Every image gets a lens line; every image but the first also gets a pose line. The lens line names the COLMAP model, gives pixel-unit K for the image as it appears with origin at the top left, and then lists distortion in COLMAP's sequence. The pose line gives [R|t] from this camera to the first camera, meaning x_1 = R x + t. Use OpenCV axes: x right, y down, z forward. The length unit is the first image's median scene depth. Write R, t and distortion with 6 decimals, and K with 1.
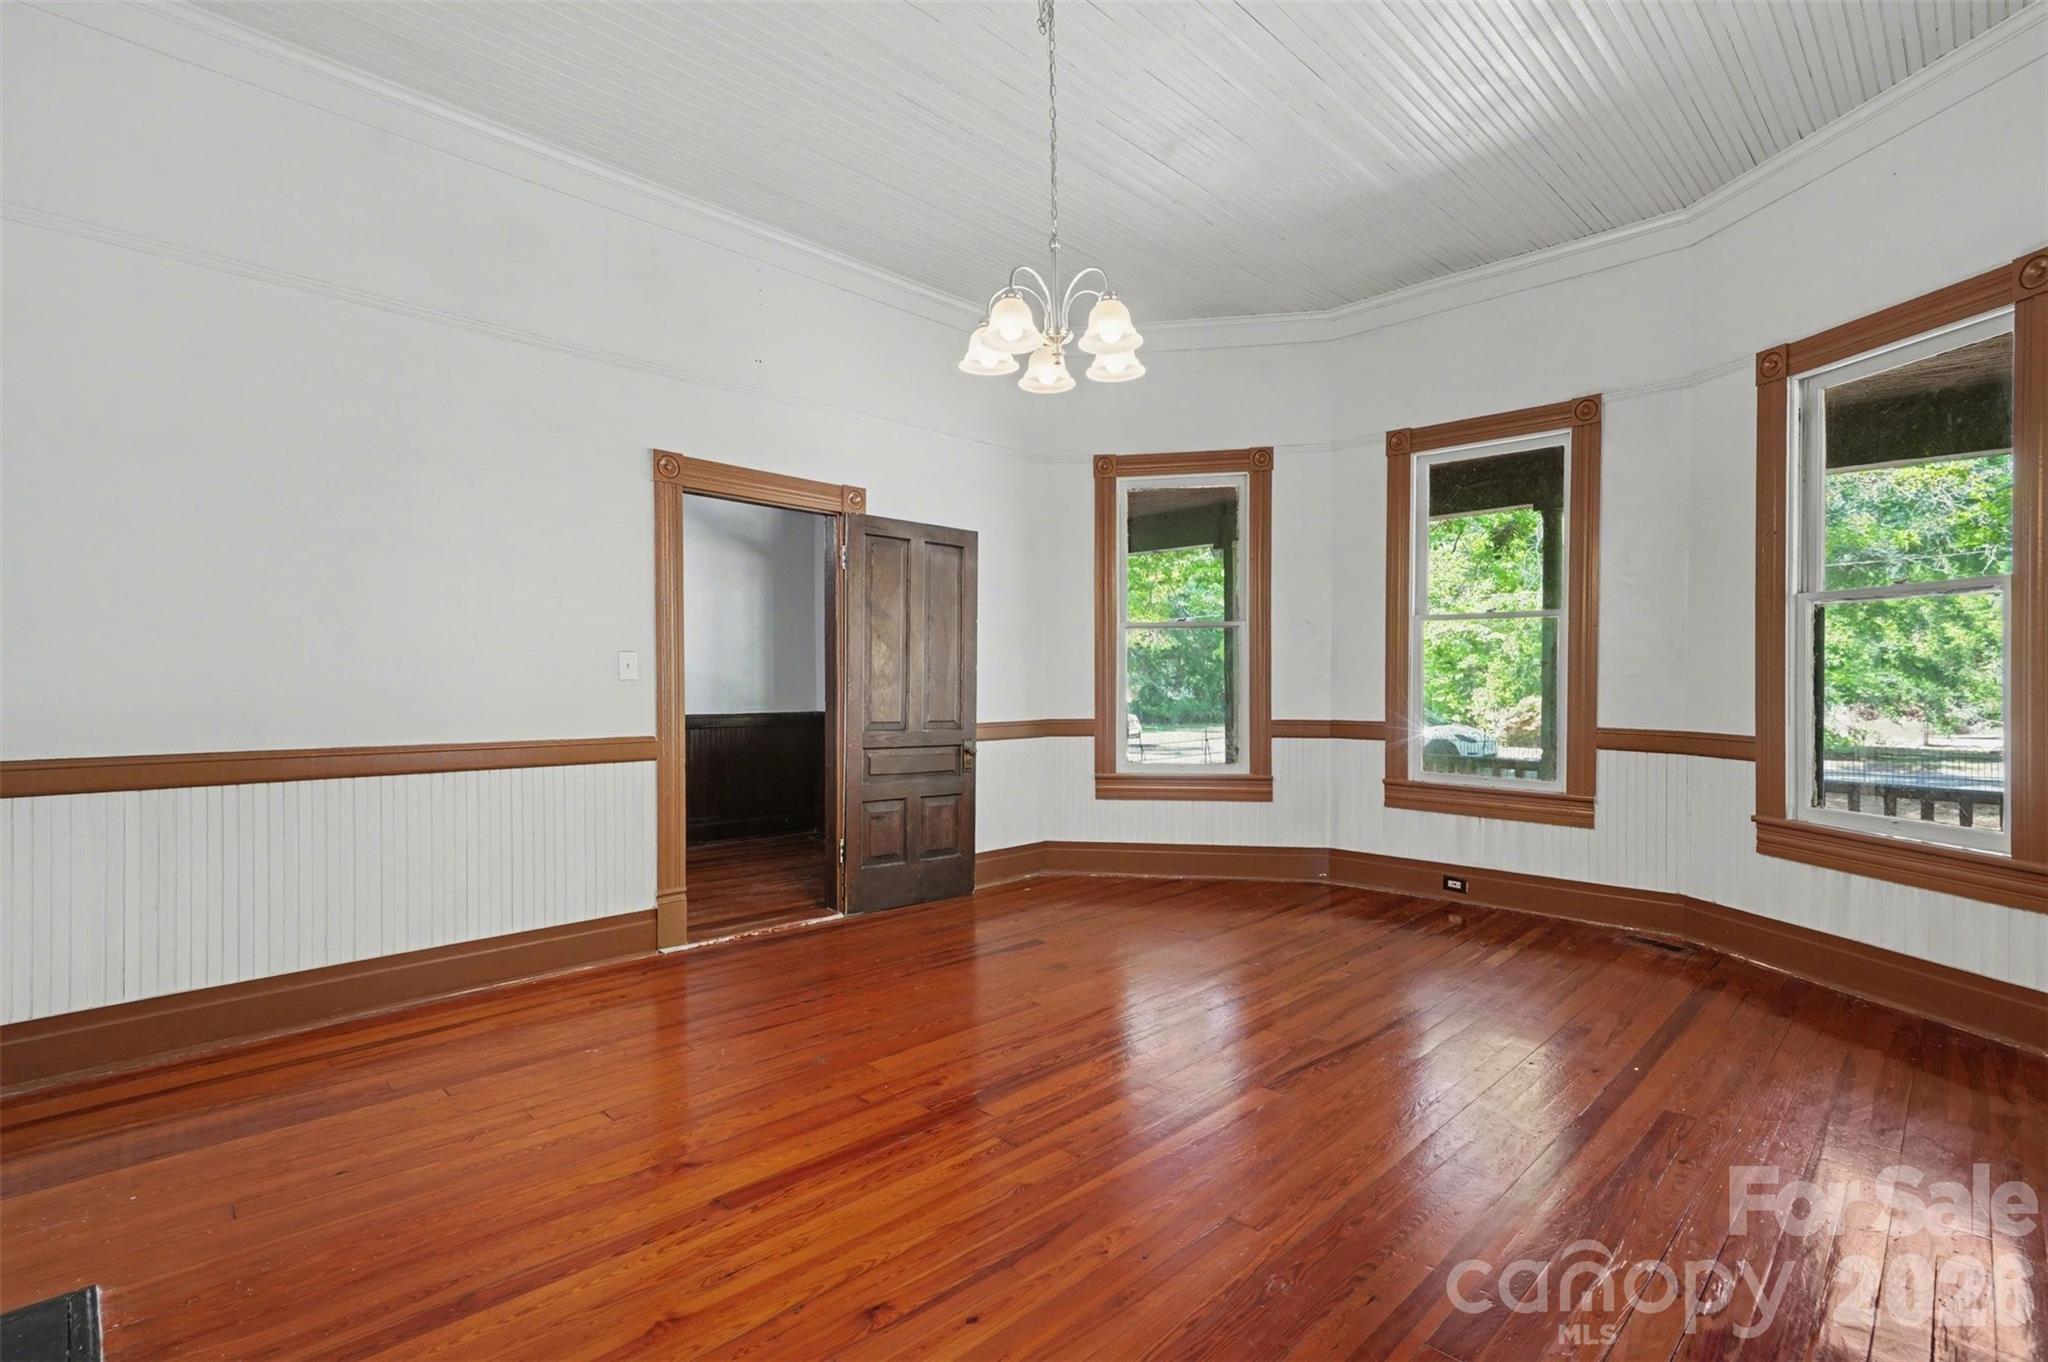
lens RADIAL K [[963.5, 0, 1021.3], [0, 963.5, 679.0], [0, 0, 1]] dist [0.017286, 0.000302]
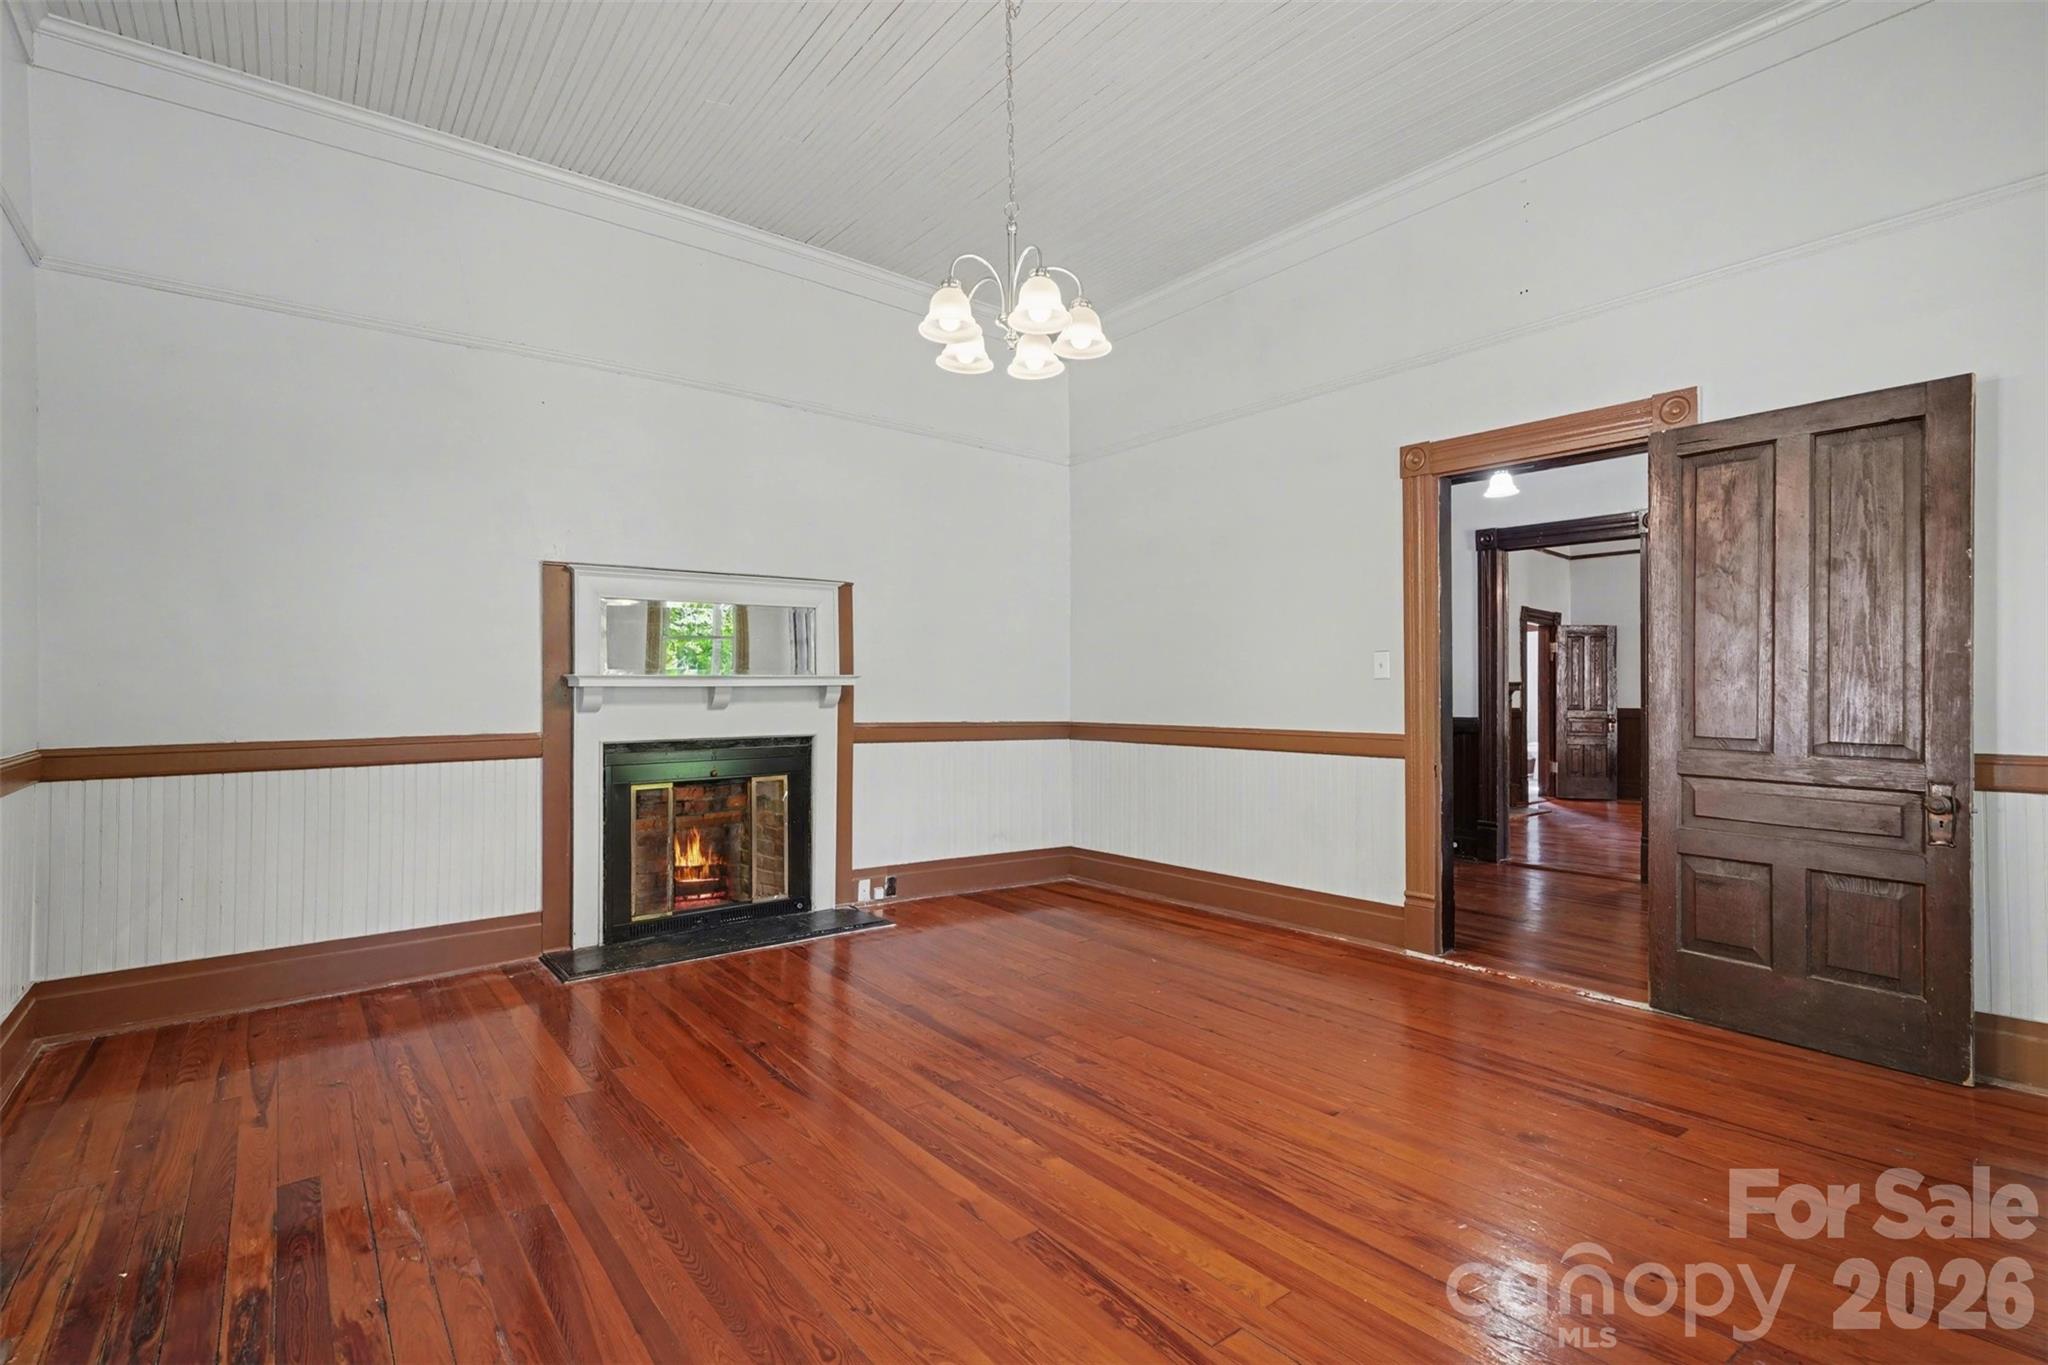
lens RADIAL K [[967.8, 0, 1024.6], [0, 967.8, 689.0], [0, 0, 1]] dist [-0.018019, -0.000482]
pose [[-0.119083, -0.004069, -0.992876, 0.652095], [0.005662, 0.999973, -0.004777, 0.015401], [0.992868, -0.006191, -0.119057, 0.729277]]
